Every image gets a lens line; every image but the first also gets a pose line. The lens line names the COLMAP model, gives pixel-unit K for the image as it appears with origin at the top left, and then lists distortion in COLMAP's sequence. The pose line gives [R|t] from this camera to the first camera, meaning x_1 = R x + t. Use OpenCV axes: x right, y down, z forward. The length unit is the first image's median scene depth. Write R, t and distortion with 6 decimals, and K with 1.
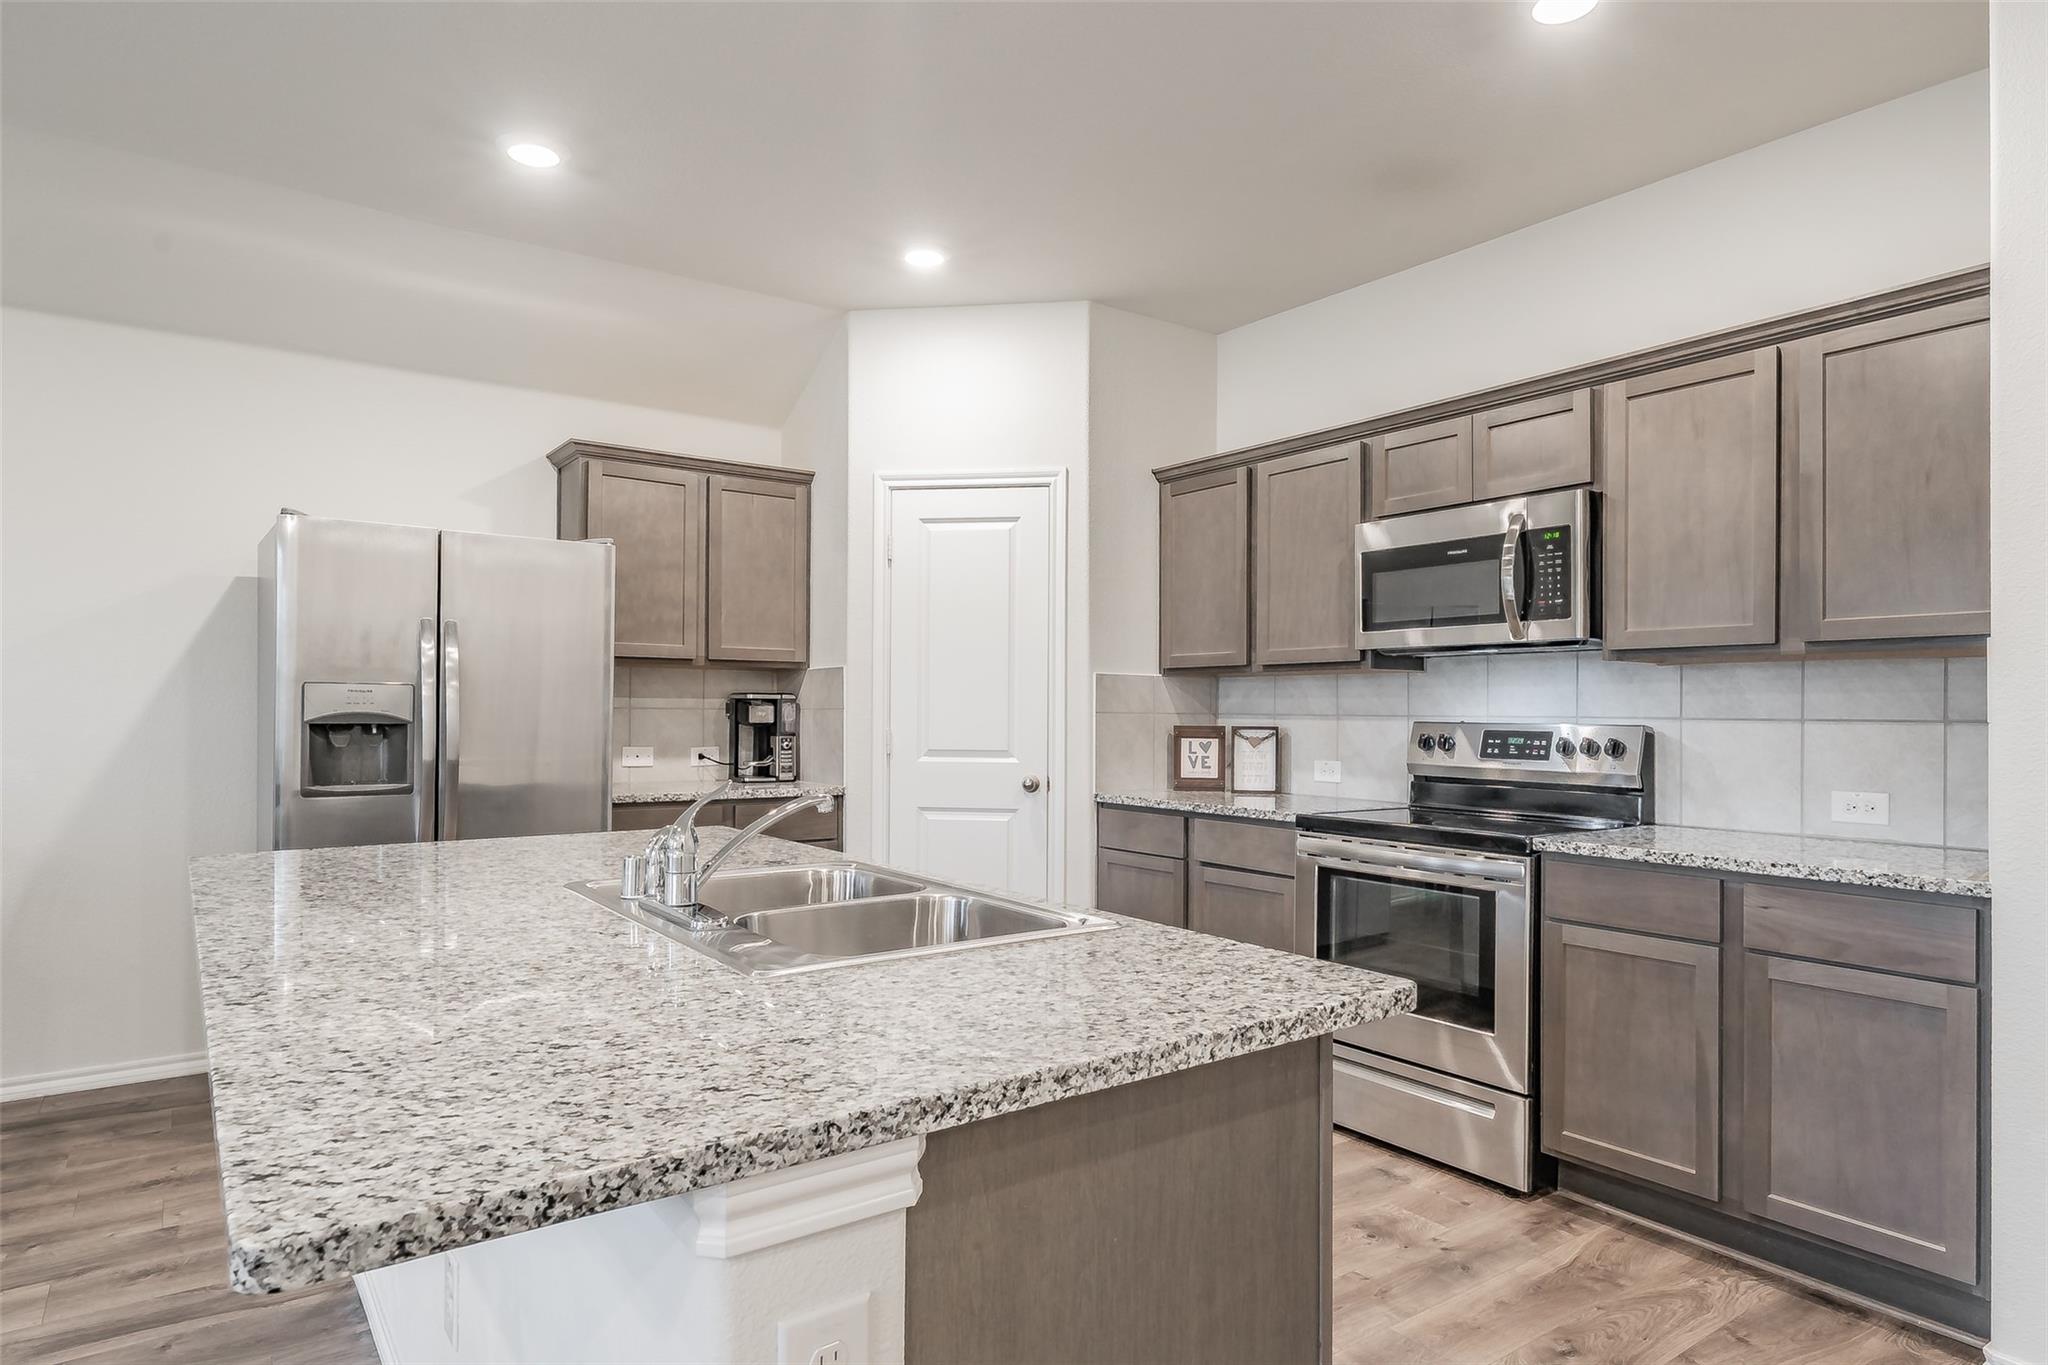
lens RADIAL K [[1152.5, 0, 1070.2], [0, 1152.5, 706.3], [0, 0, 1]] dist [0.004921, 0.000156]
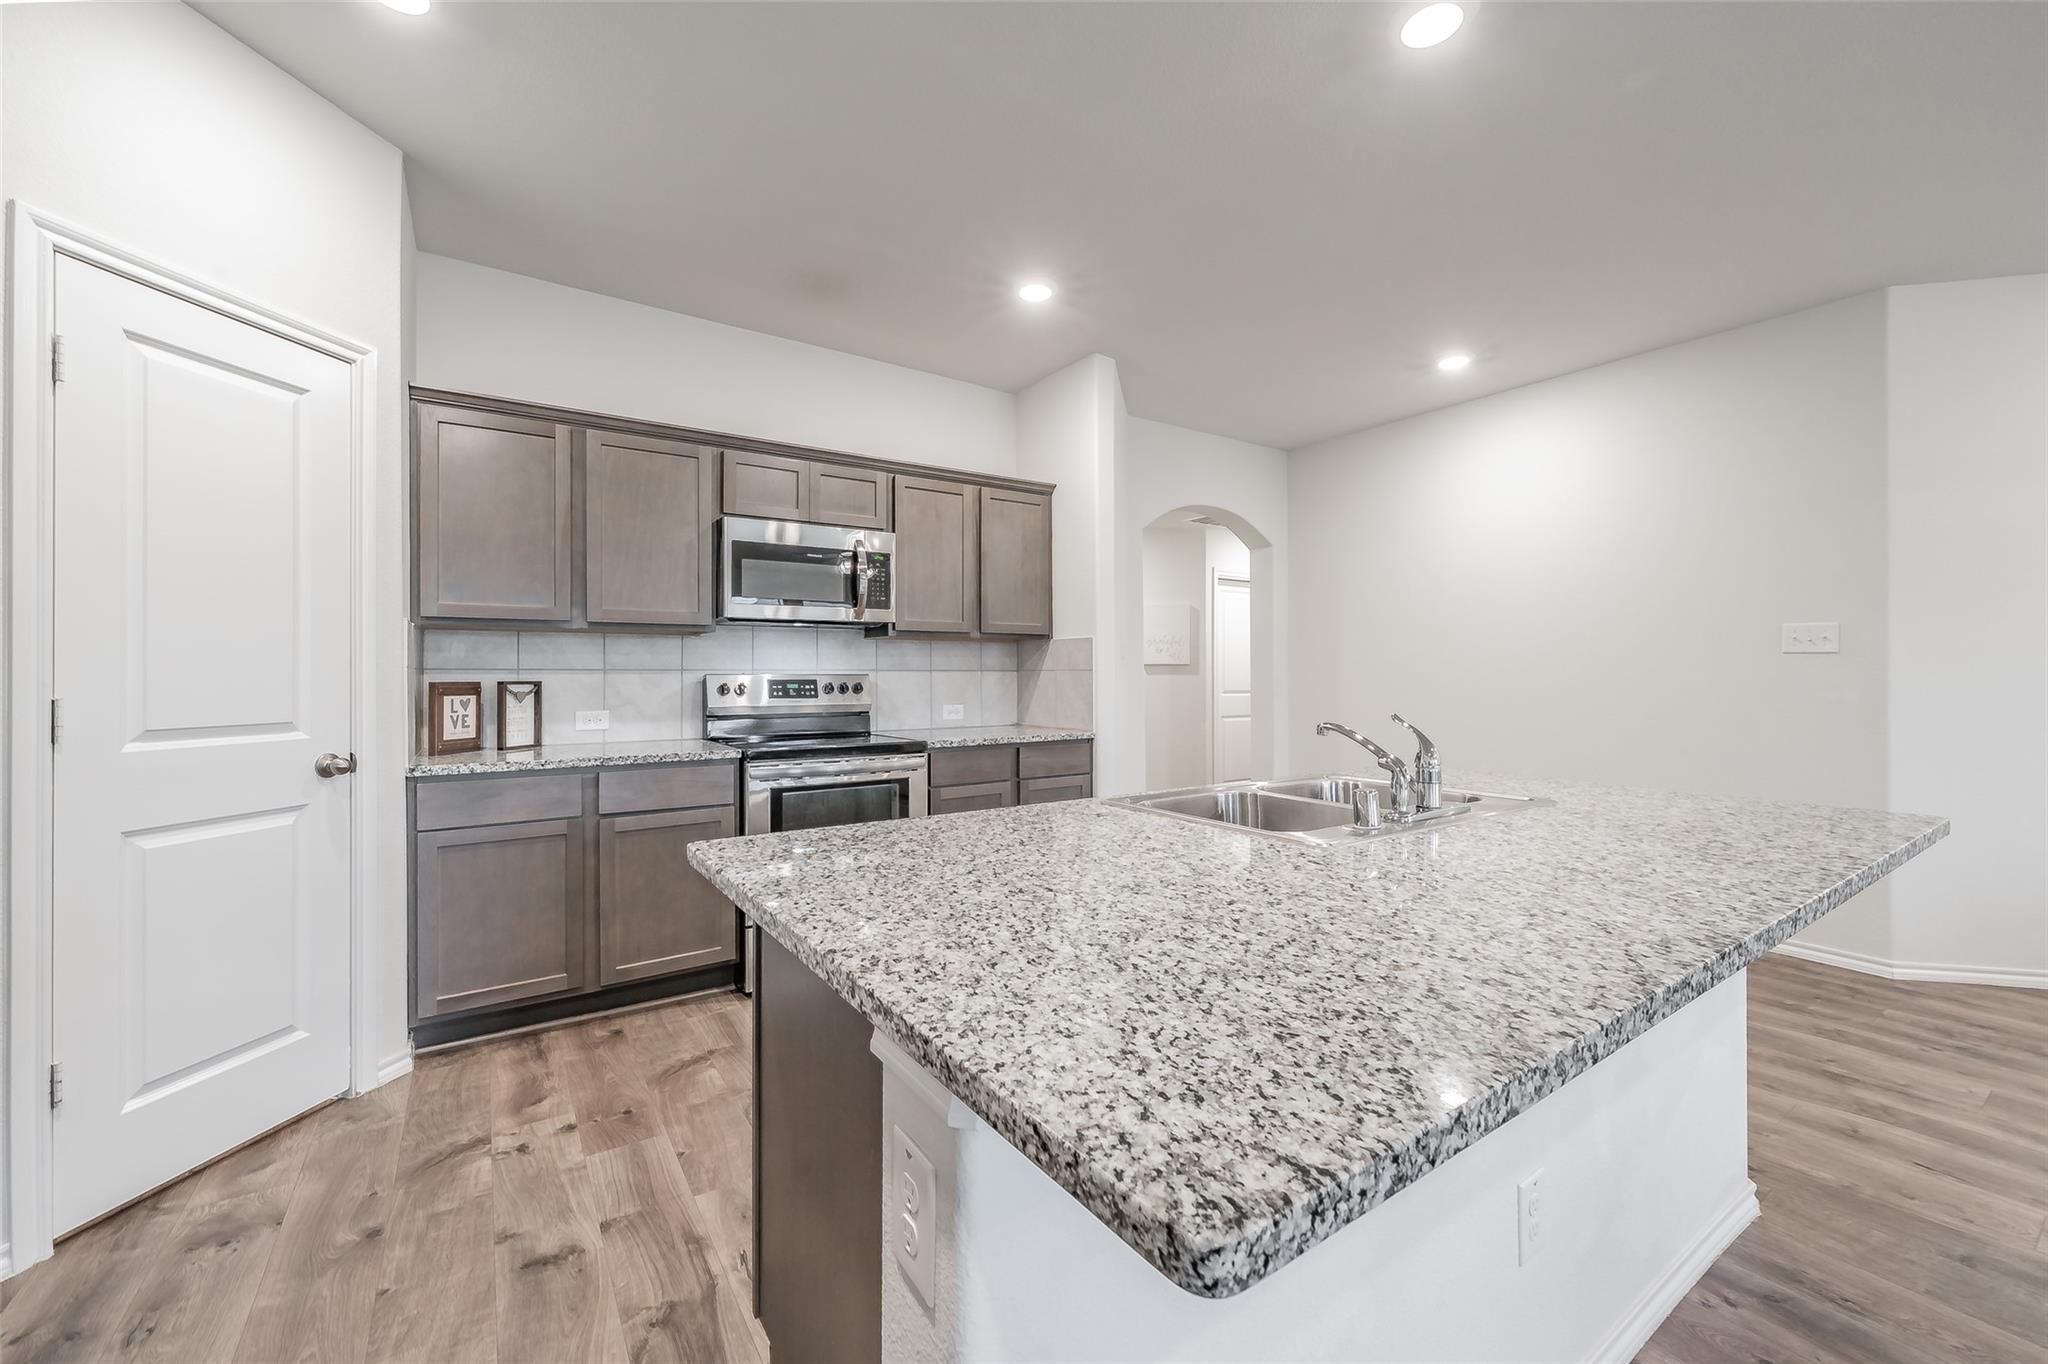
lens RADIAL K [[815.7, 0, 1021.3], [0, 815.7, 674.8], [0, 0, 1]] dist [-0.003226, 0.000798]
pose [[0.048175, -0.008827, 0.998800, -0.589378], [-0.003599, 0.999953, 0.009011, 0.004806], [-0.998832, -0.004029, 0.048141, 0.609343]]
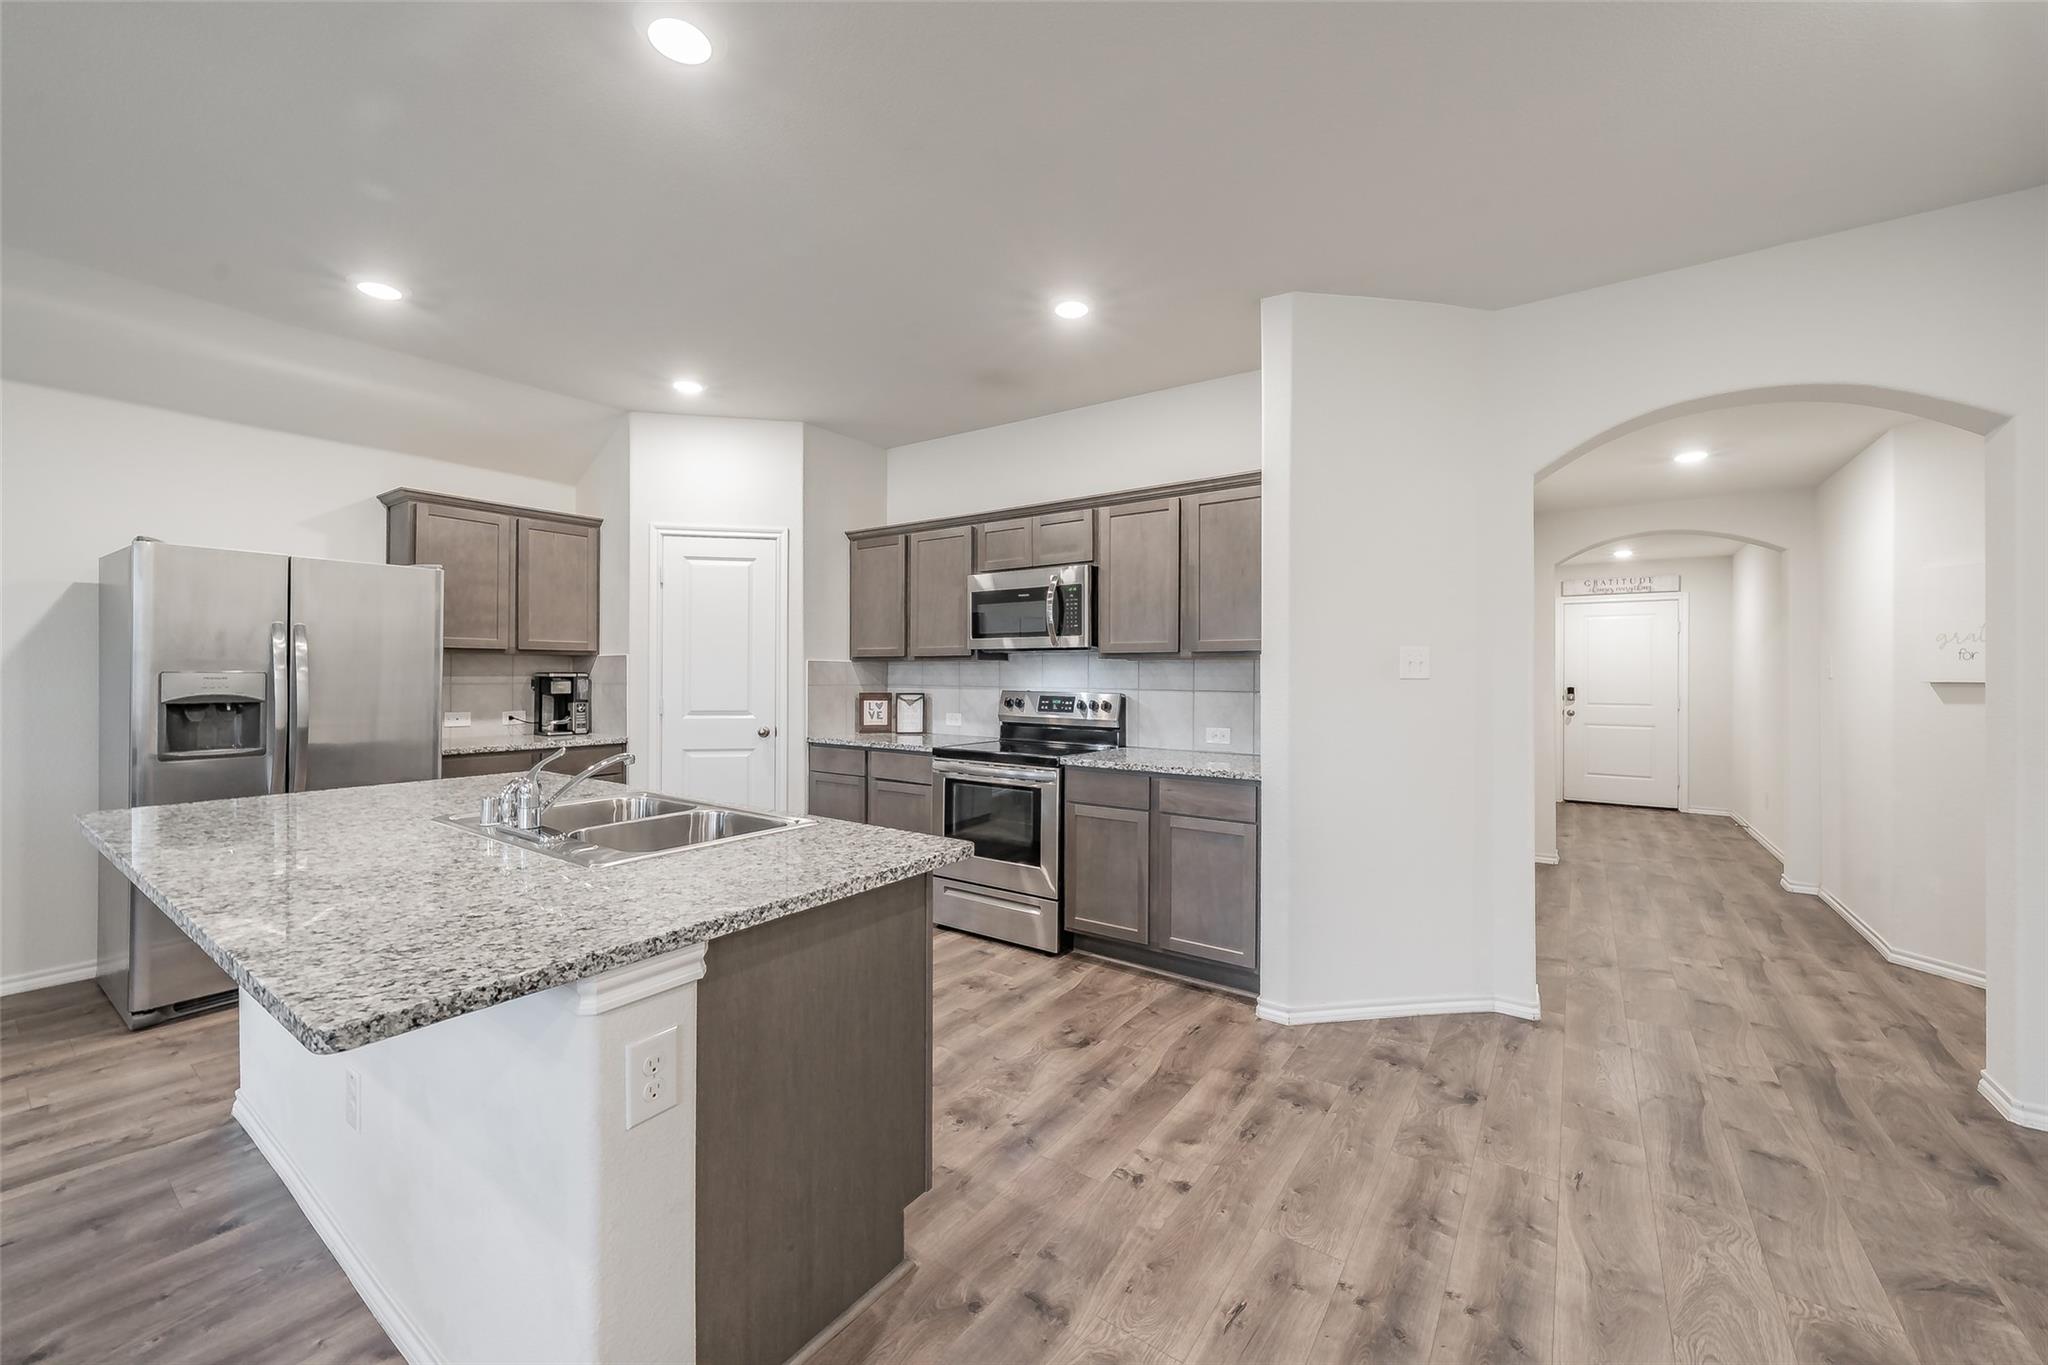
lens RADIAL K [[758.4, 0, 1048.5], [0, 758.4, 673.7], [0, 0, 1]] dist [-0.000971, -0.000385]
pose [[0.947226, -0.001977, 0.320561, 0.001694], [-0.000444, 0.999972, 0.007479, -0.020206], [-0.320567, -0.007227, 0.947198, -0.090883]]
